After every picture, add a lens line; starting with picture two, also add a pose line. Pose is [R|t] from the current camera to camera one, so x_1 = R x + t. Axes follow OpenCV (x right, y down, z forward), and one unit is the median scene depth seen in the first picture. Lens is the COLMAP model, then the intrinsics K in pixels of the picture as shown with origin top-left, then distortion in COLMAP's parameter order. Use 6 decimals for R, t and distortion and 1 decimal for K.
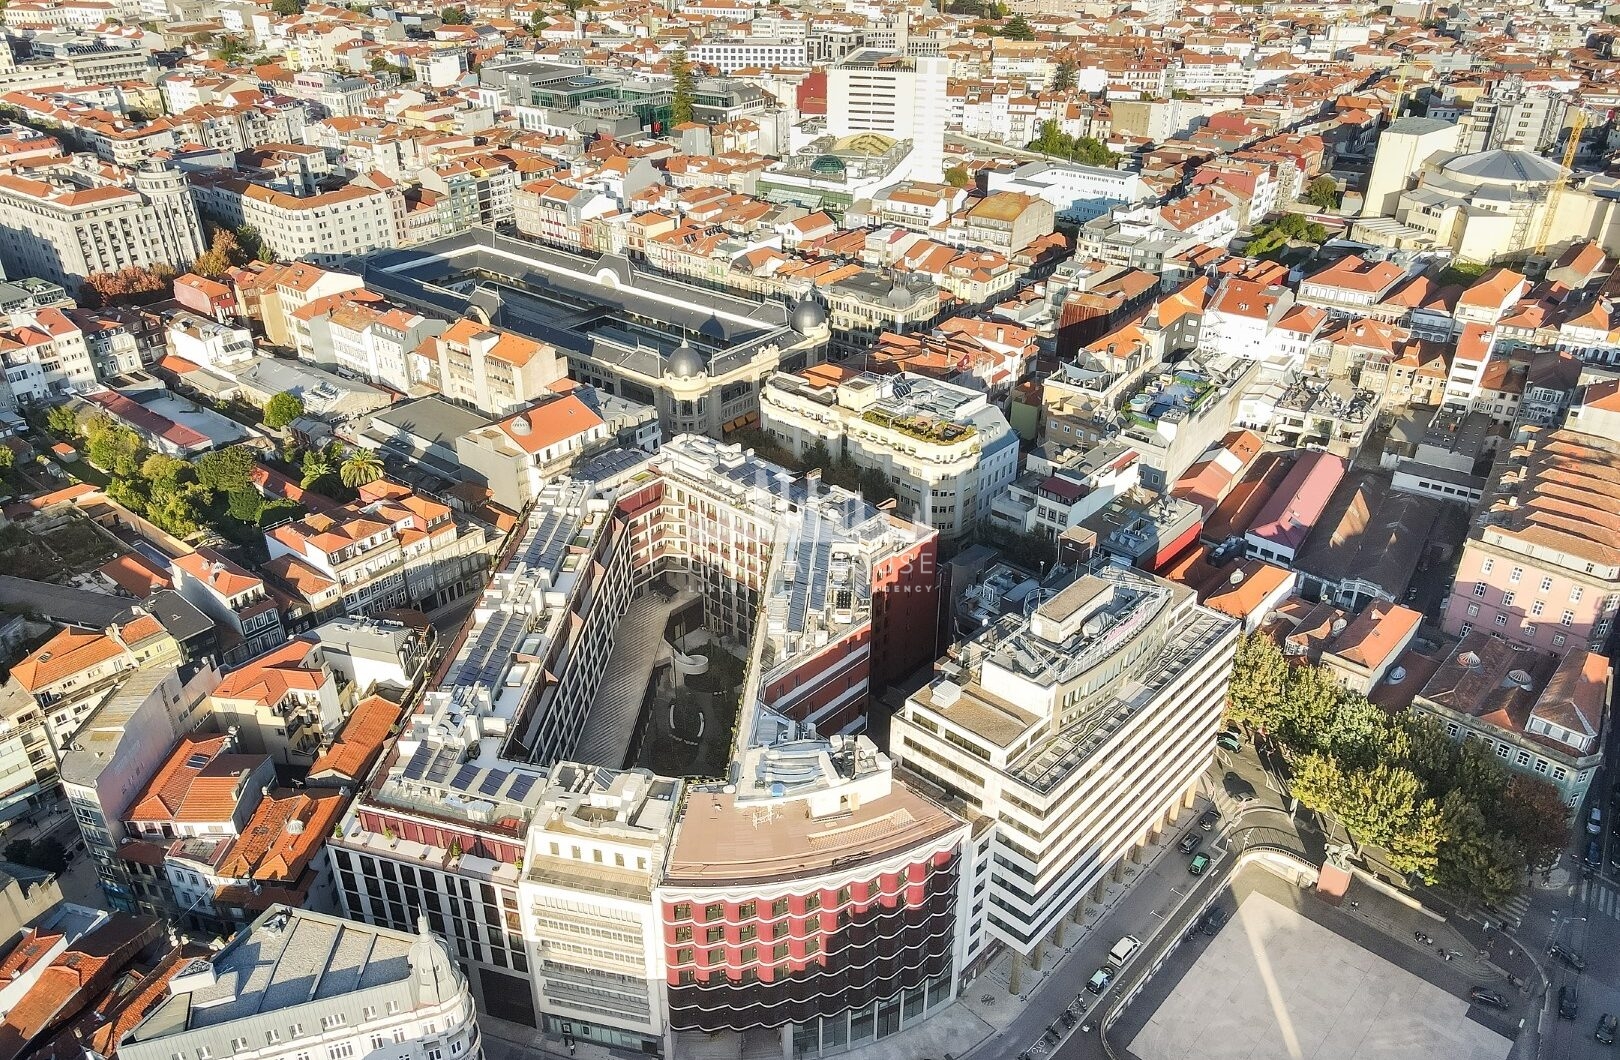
lens RADIAL K [[1169.9, 0, 785.1], [0, 1169.9, 536.7], [0, 0, 1]] dist [0.016427, 0.010022]
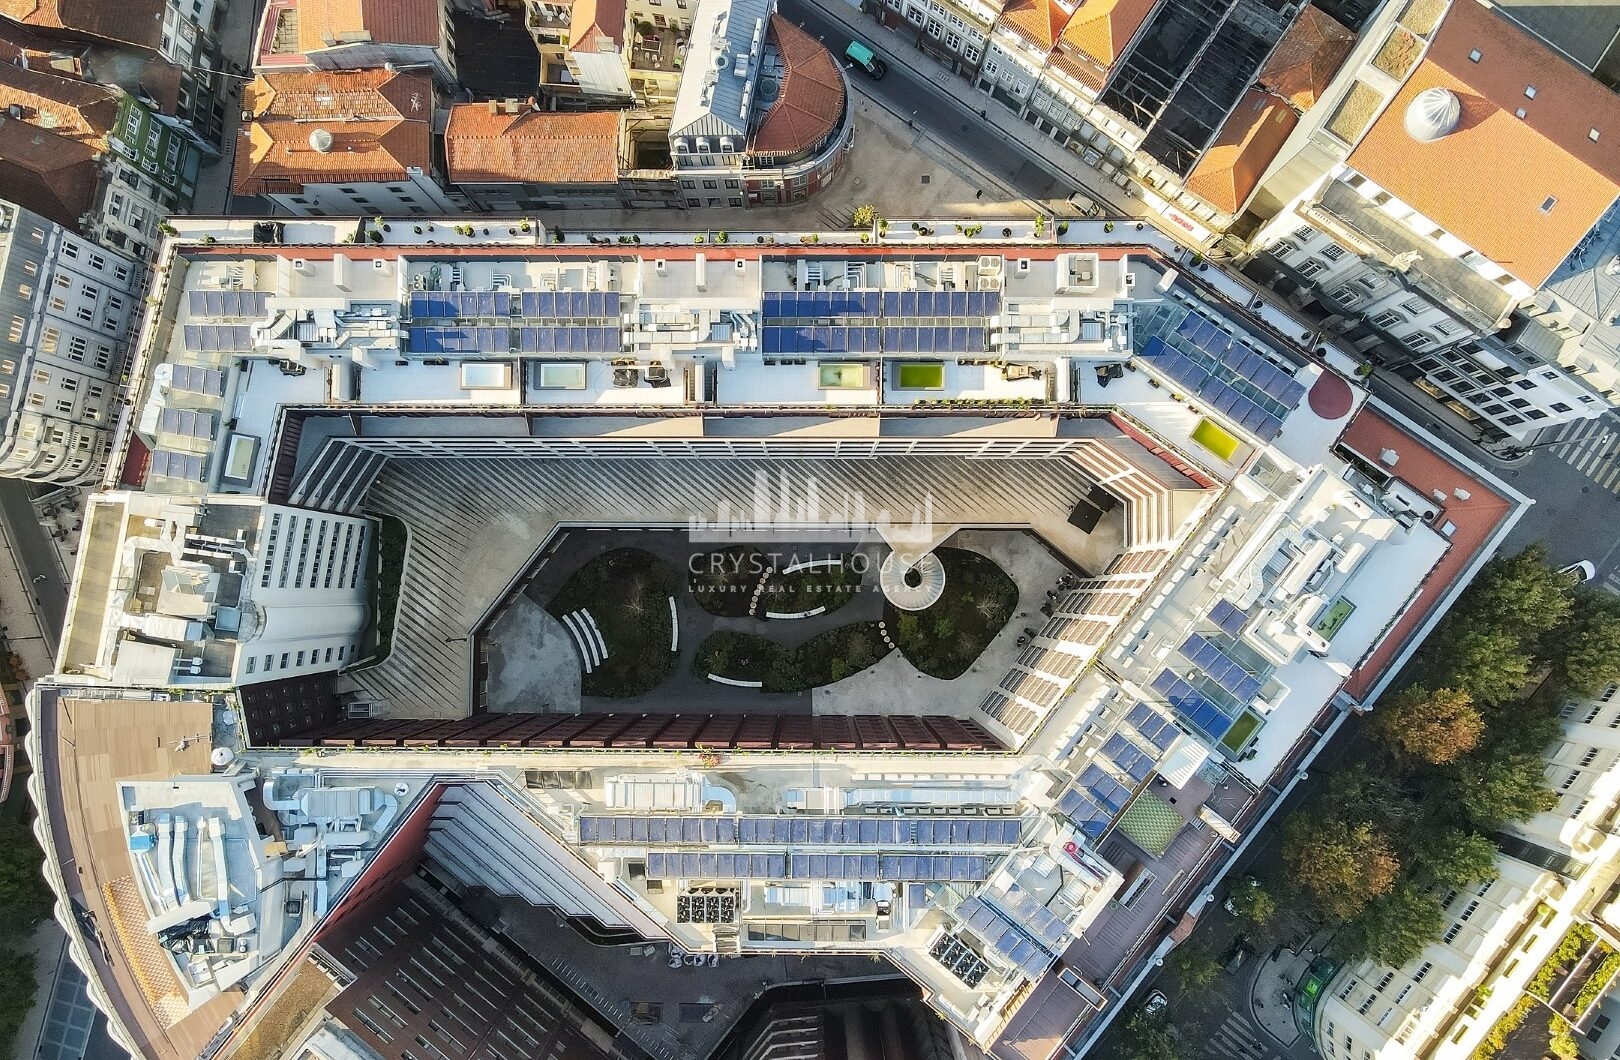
lens RADIAL K [[1161.6, 0, 810.0], [0, 1161.6, 530.0], [0, 0, 1]] dist [0.000025, 0.001832]
pose [[0.081696, 0.995650, -0.044787, -0.061610], [-0.479517, 0.078660, 0.874000, -0.284268], [0.873722, -0.049926, 0.483857, 0.488555]]
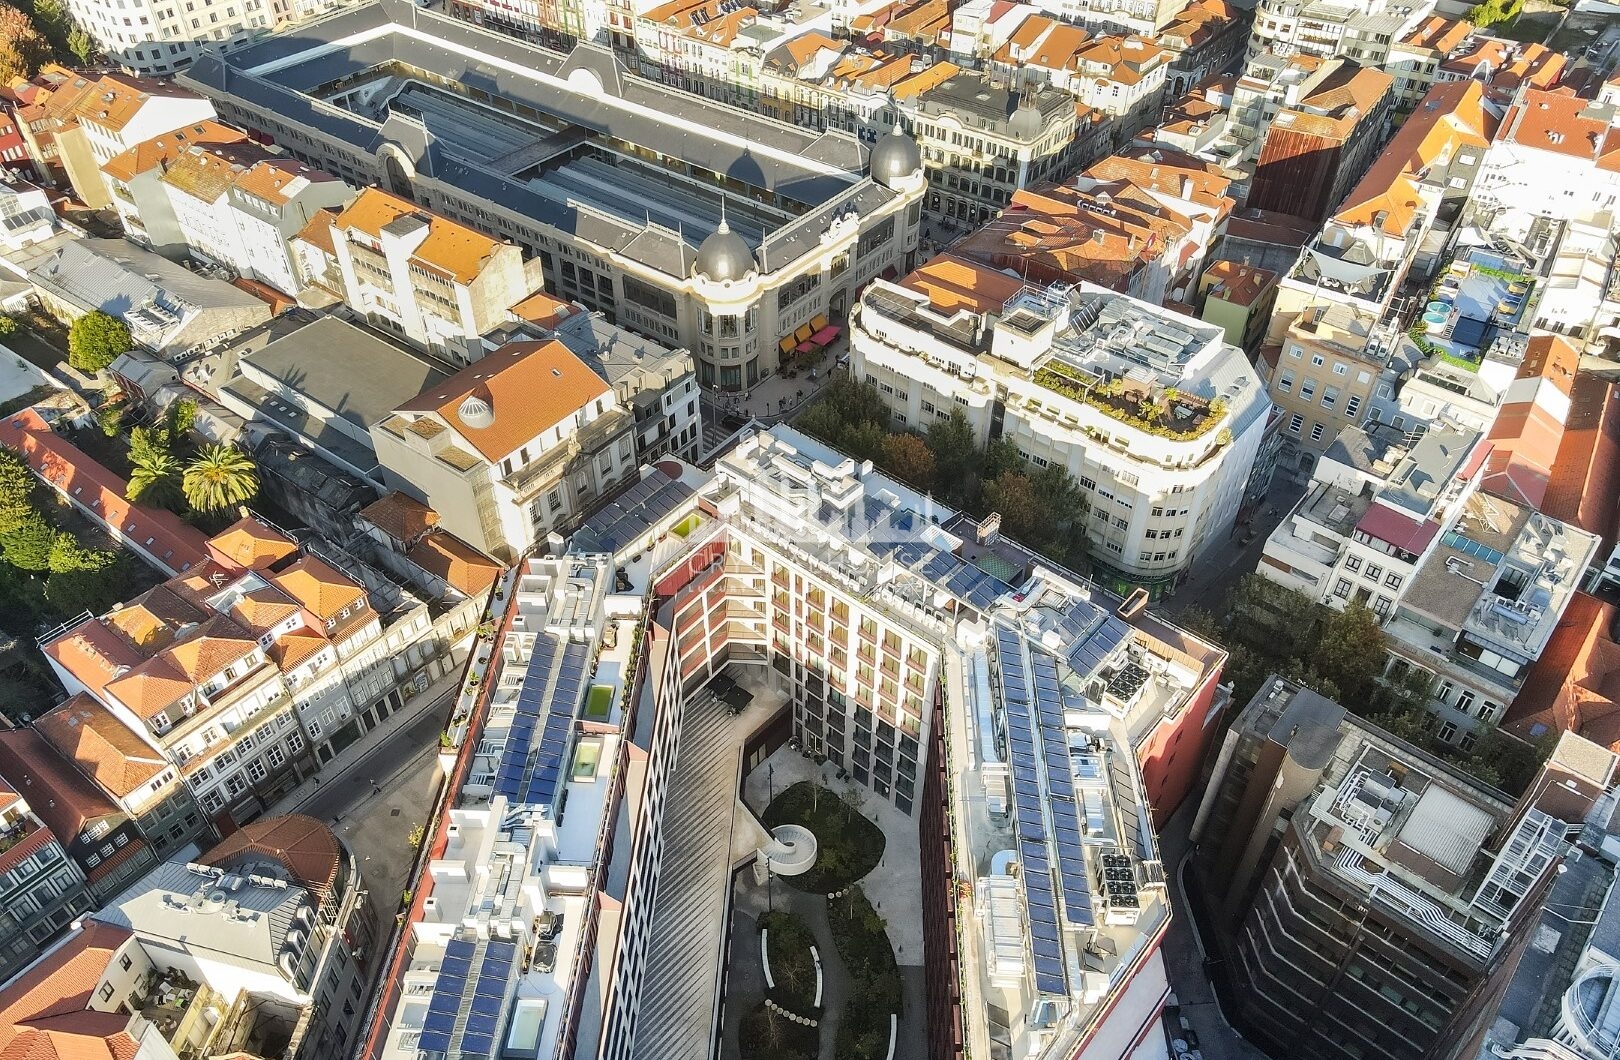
lens RADIAL K [[1169.9, 0, 785.1], [0, 1169.9, 536.7], [0, 0, 1]] dist [0.016427, 0.010022]
pose [[0.999492, -0.020097, 0.024751, -0.068517], [0.014280, 0.976273, 0.216071, -0.131758], [-0.028506, -0.215608, 0.976064, 0.325578]]
